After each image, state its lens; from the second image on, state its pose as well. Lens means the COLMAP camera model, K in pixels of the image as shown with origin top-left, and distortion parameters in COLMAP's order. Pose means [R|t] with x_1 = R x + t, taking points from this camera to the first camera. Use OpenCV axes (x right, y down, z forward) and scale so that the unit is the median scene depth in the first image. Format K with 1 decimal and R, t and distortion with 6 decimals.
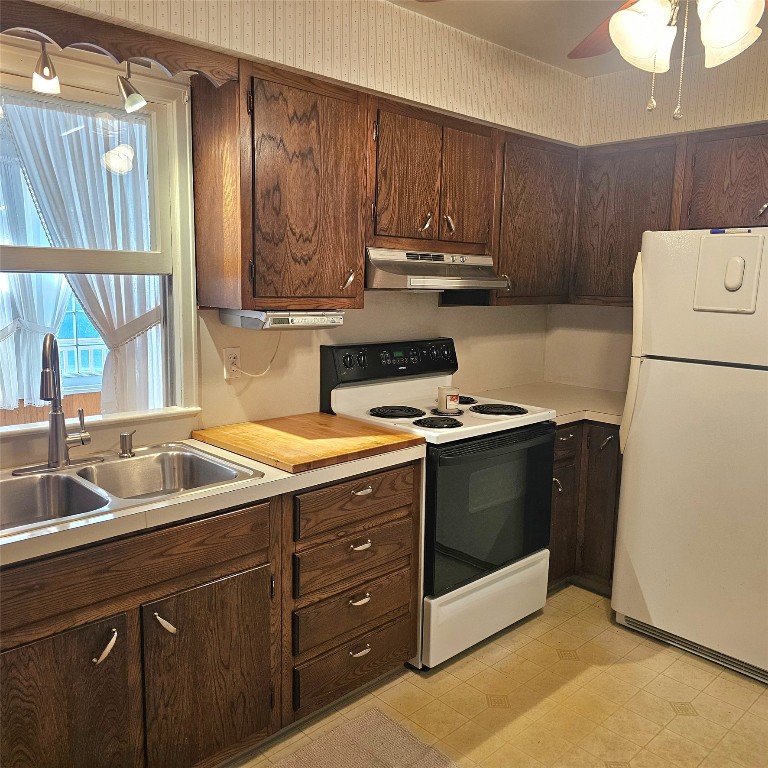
lens RADIAL K [[693.2, 0, 379.1], [0, 693.2, 382.9], [0, 0, 1]] dist [0.093764, -0.109219]
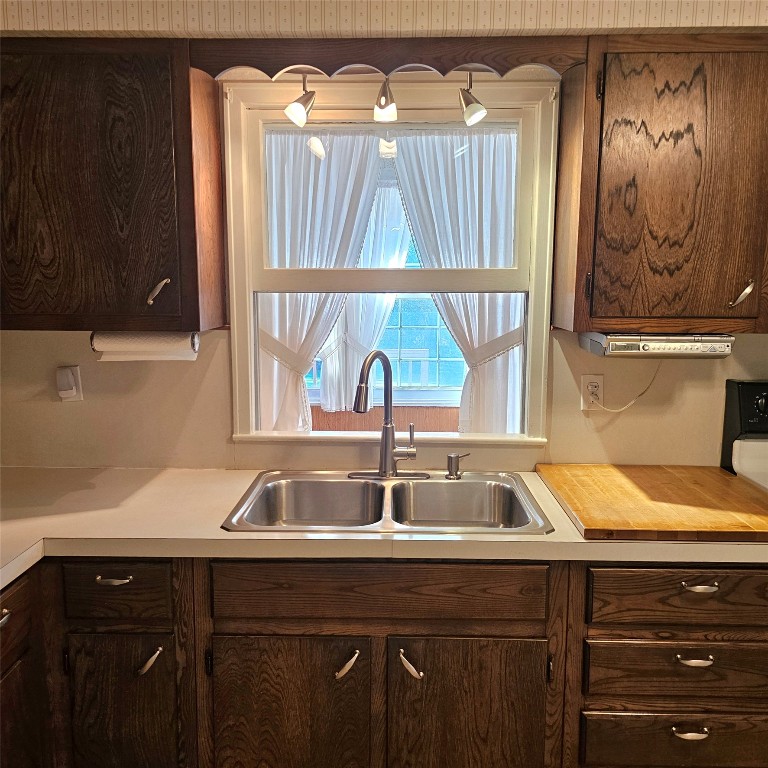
lens RADIAL K [[693.2, 0, 379.1], [0, 693.2, 382.9], [0, 0, 1]] dist [0.093764, -0.109219]
pose [[0.704449, 0.083289, -0.704851, 0.238233], [-0.096153, 0.995134, 0.021492, -0.038371], [0.703211, 0.052634, 0.709030, 0.230790]]
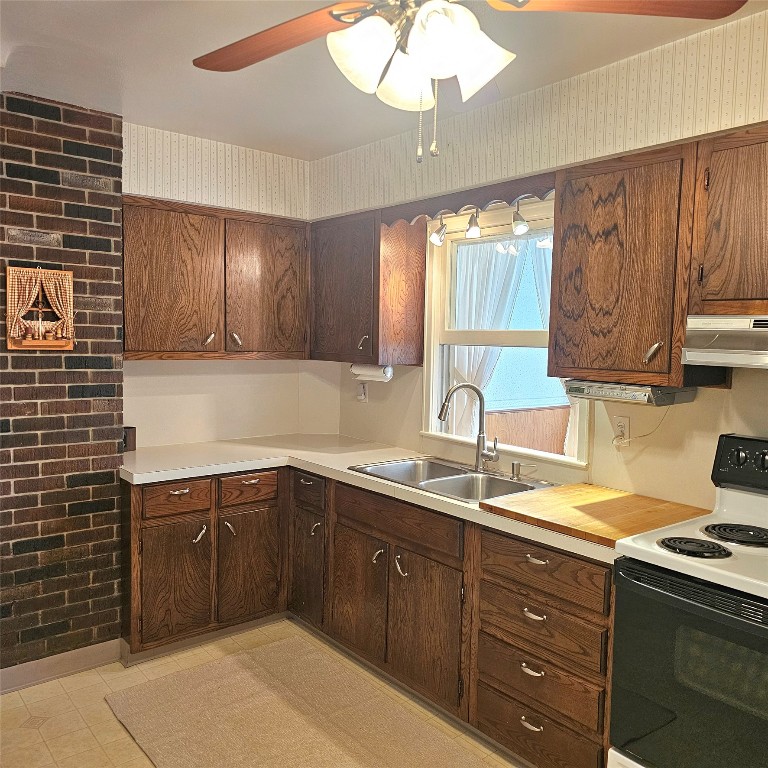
lens RADIAL K [[664.0, 0, 384.0], [0, 664.0, 384.0], [0, 0, 1]] dist [0.086776, -0.093274]
pose [[-0.075710, 0.051895, -0.995779, 0.932749], [-0.172045, 0.982988, 0.064309, -0.115909], [0.982175, 0.176188, -0.065494, 0.795510]]
